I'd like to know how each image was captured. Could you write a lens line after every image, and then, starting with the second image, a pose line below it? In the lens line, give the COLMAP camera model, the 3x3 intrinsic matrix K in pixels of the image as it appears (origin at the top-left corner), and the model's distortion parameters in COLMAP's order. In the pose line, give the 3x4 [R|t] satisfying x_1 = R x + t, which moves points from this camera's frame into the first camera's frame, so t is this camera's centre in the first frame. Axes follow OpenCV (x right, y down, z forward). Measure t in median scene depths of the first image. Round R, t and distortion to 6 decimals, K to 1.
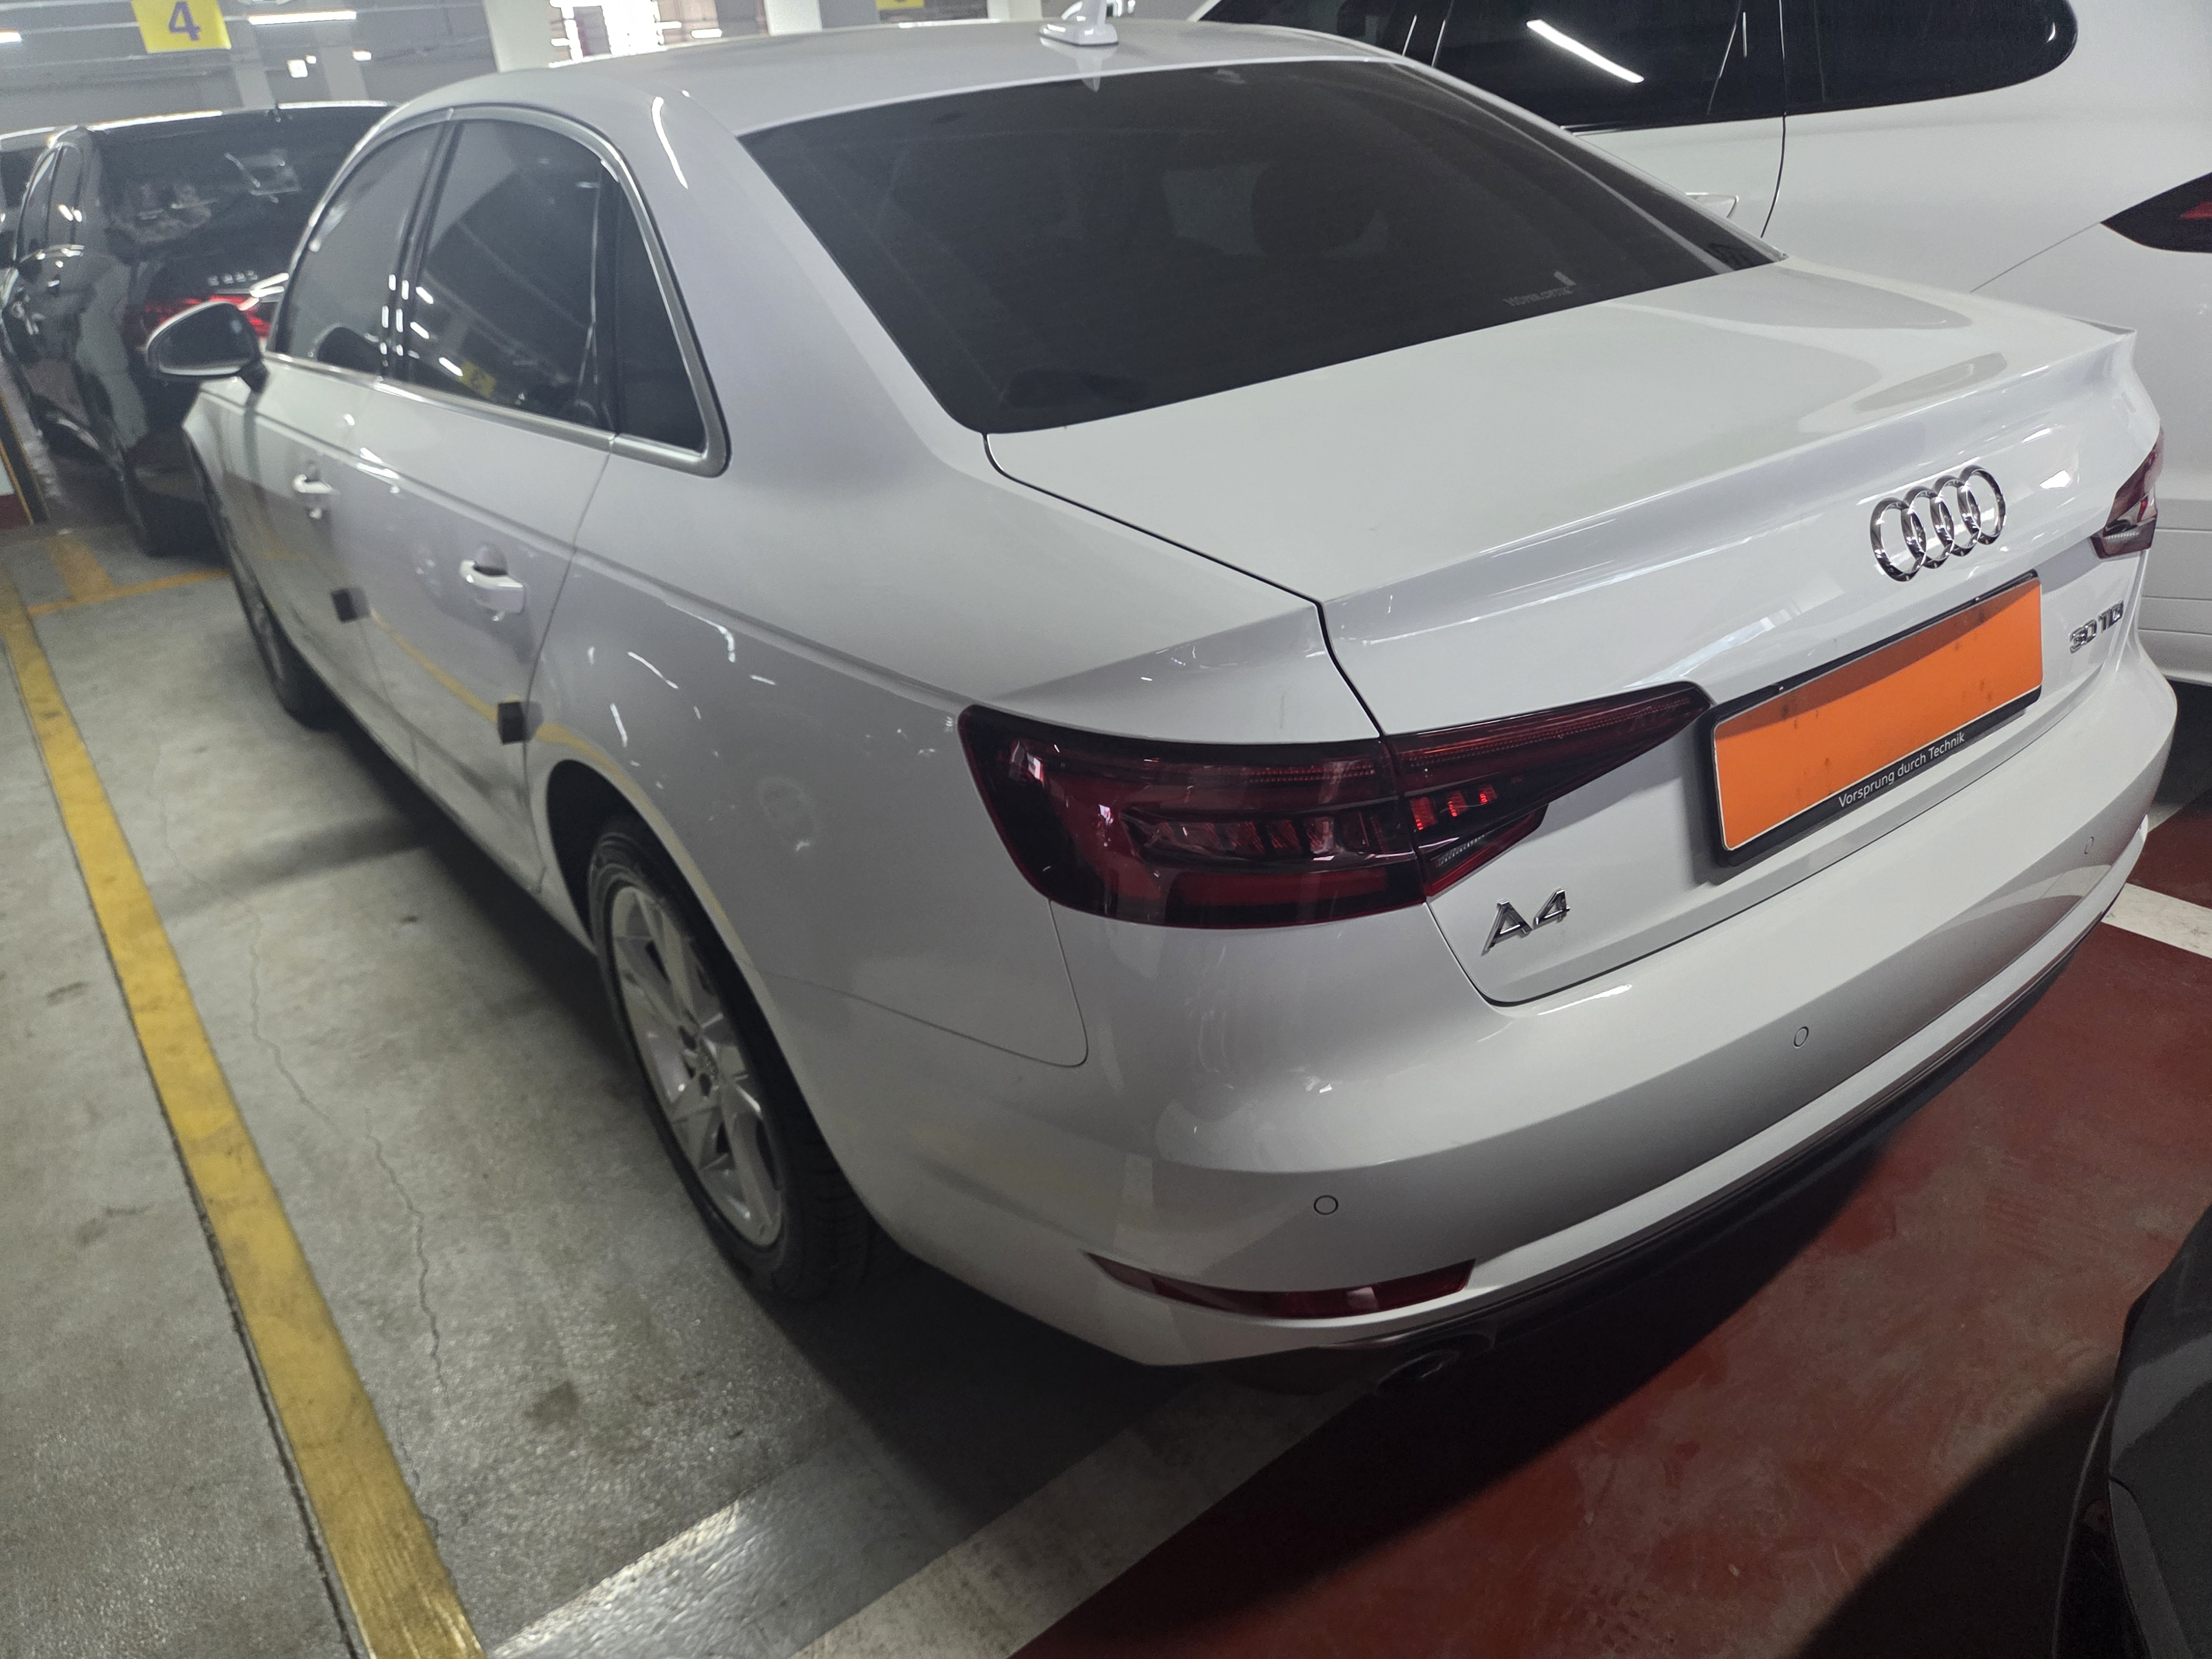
lens RADIAL K [[1473.5, 0, 1122.2], [0, 1473.5, 867.6], [0, 0, 1]] dist [0.046295, -0.036653]
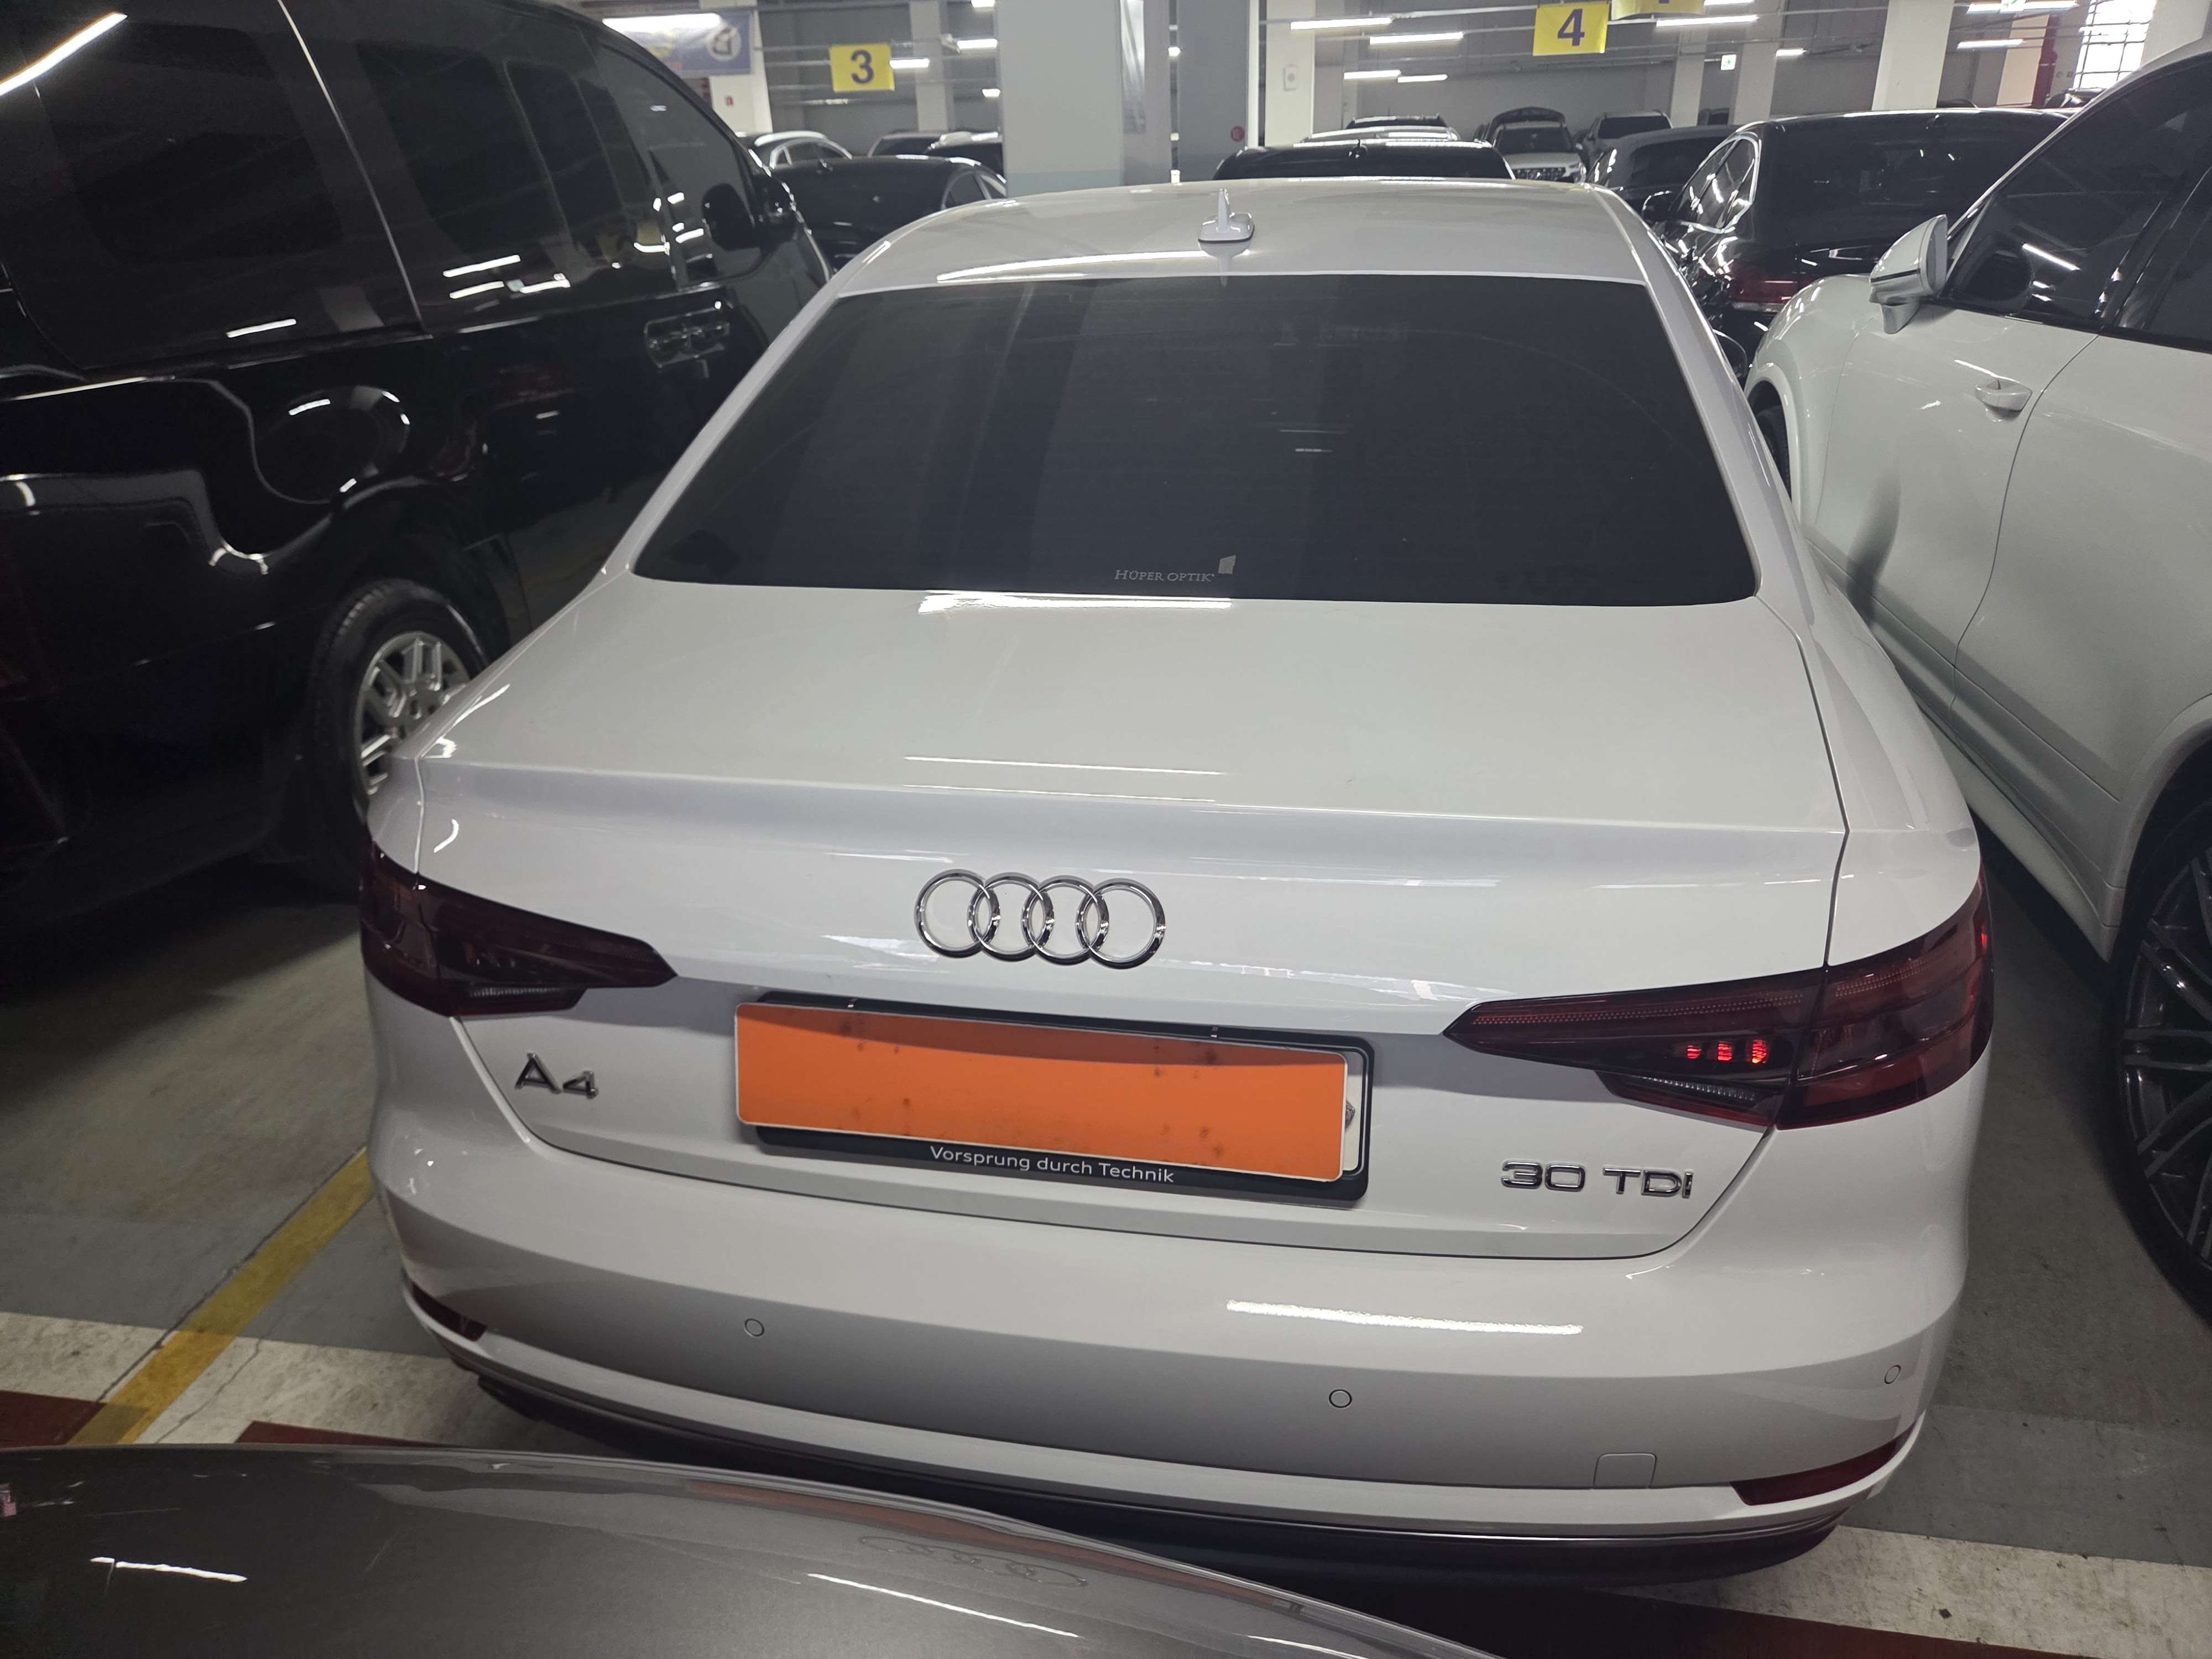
lens RADIAL K [[1526.8, 0, 1095.6], [0, 1526.8, 844.8], [0, 0, 1]] dist [0.043864, -0.046564]
pose [[0.682120, 0.353157, -0.640306, 0.528269], [-0.365966, 0.922964, 0.119190, -0.181595], [0.633072, 0.153028, 0.758816, 0.133208]]
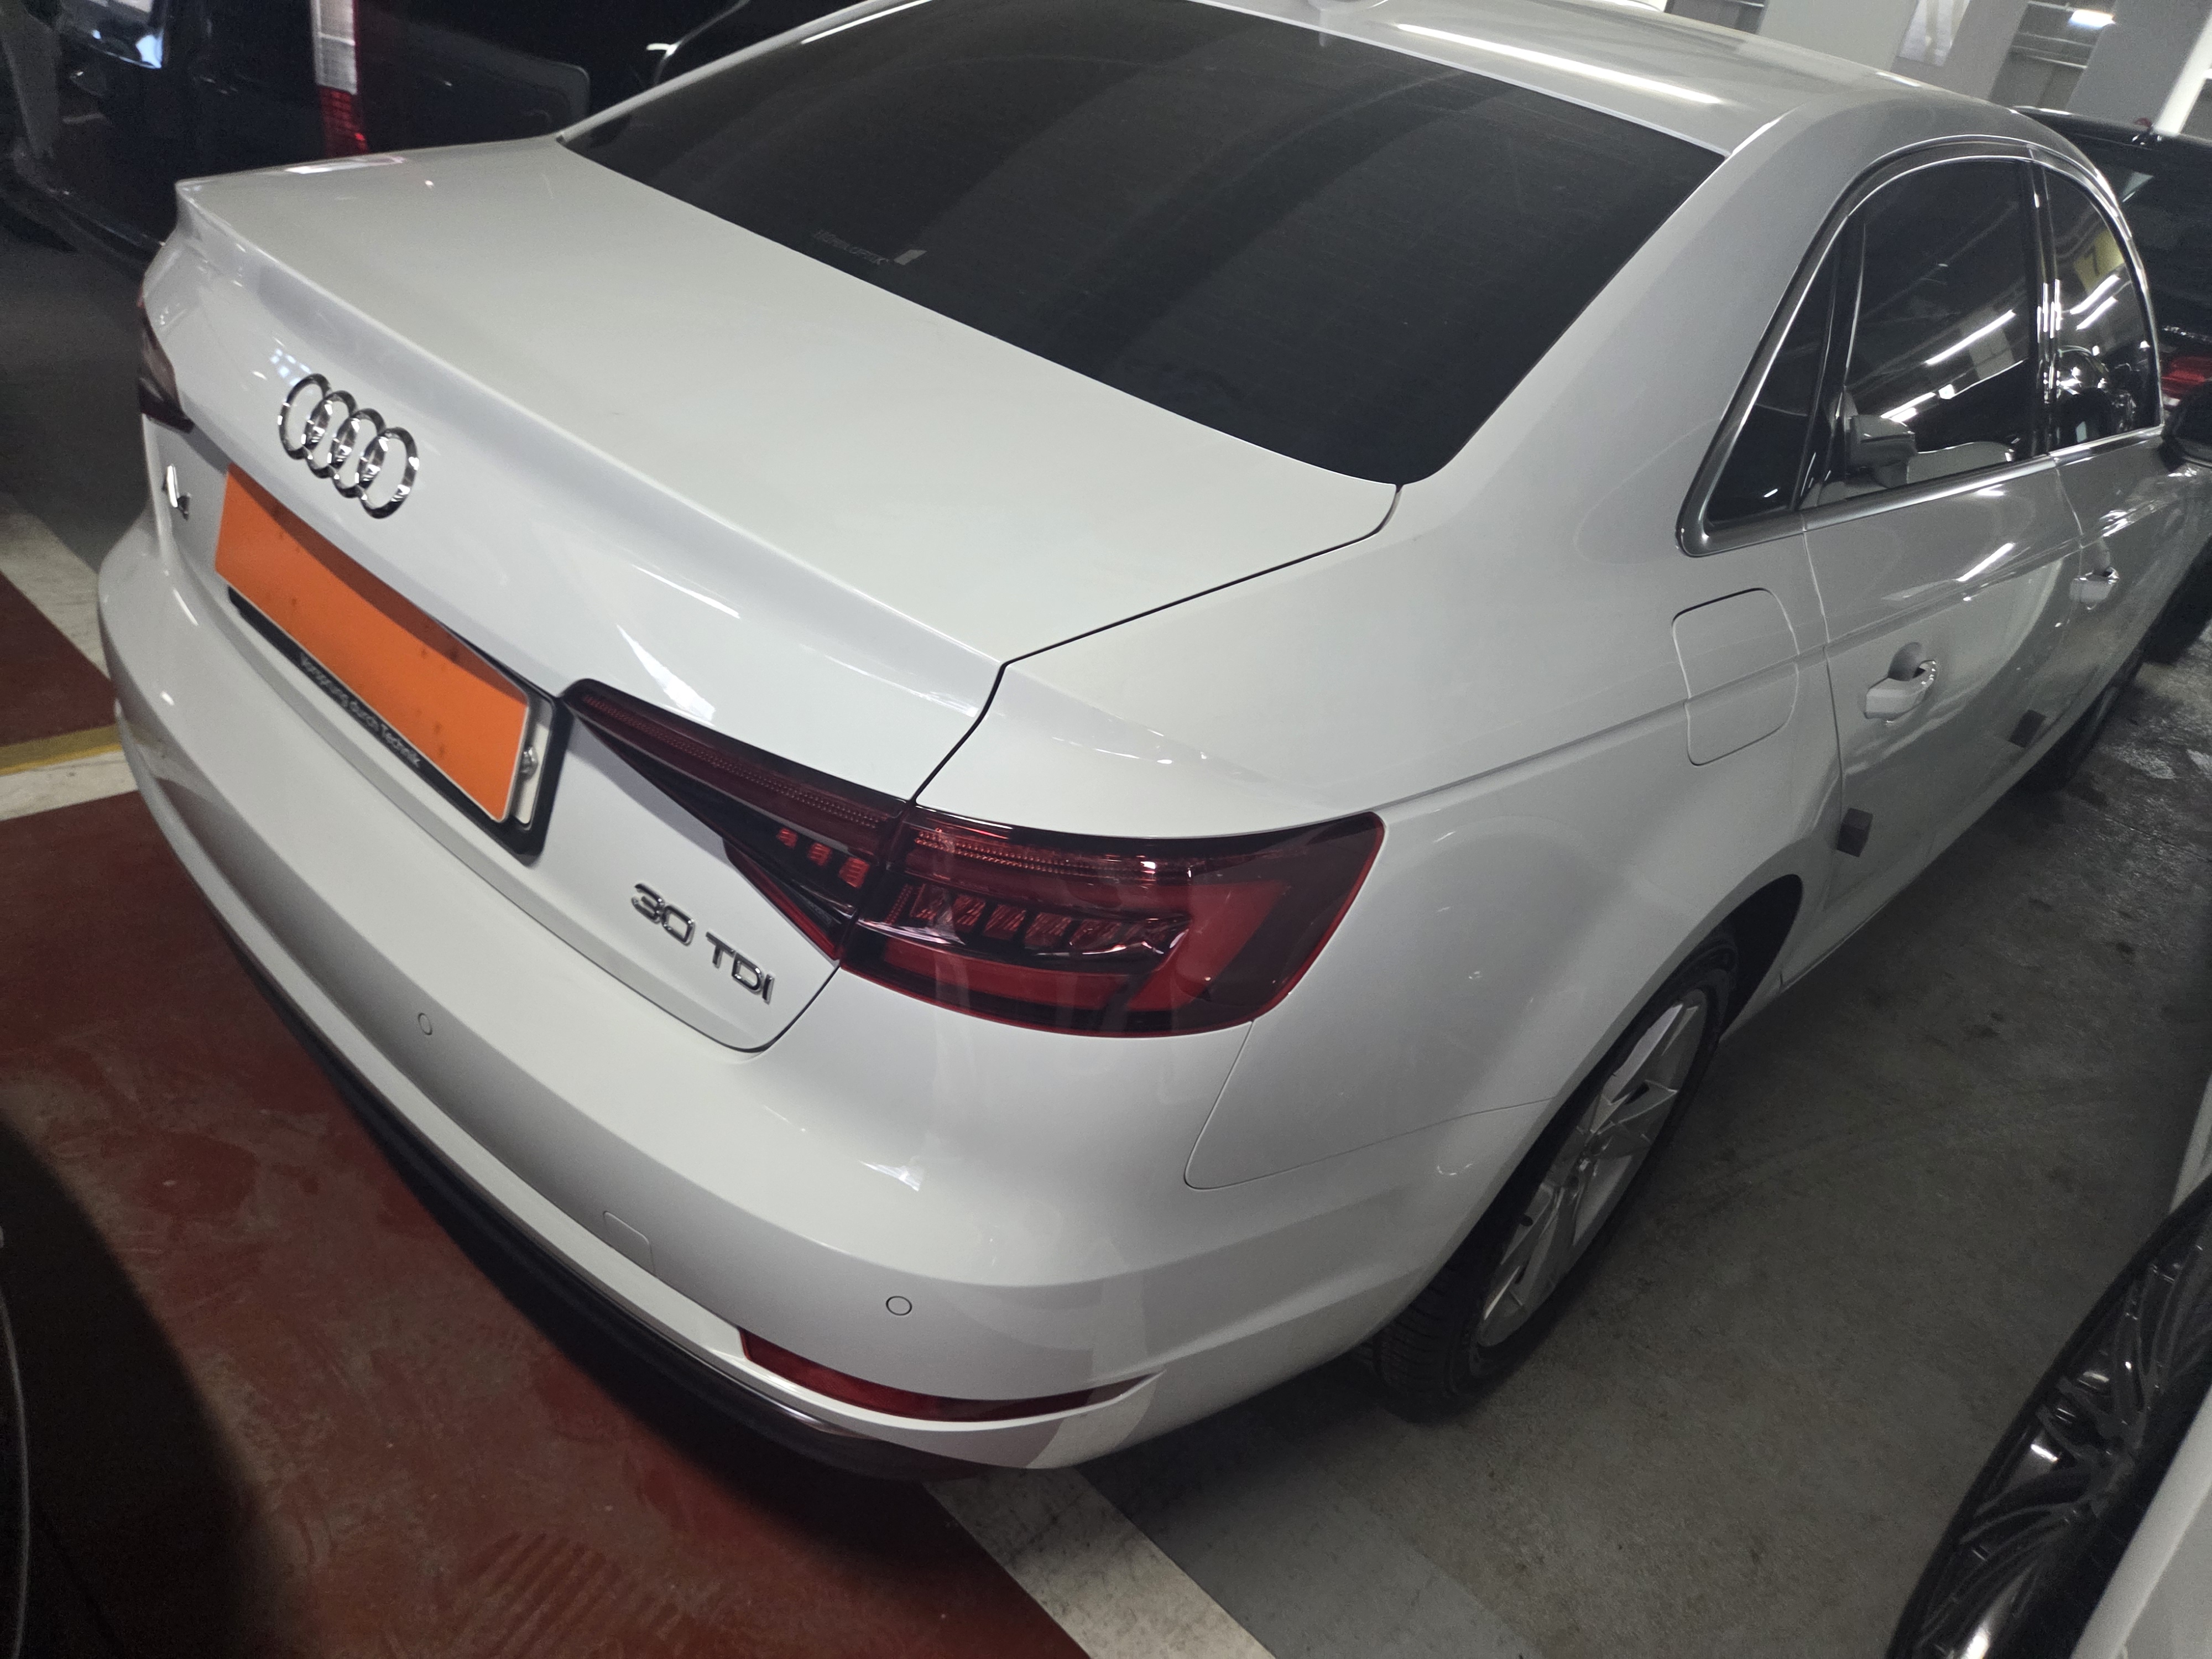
lens RADIAL K [[1473.5, 0, 1122.2], [0, 1473.5, 867.6], [0, 0, 1]] dist [0.046295, -0.036653]
pose [[0.175833, 0.599135, -0.781101, 0.686684], [-0.626217, 0.680299, 0.380849, -0.321240], [0.759563, 0.422173, 0.494808, 0.462534]]
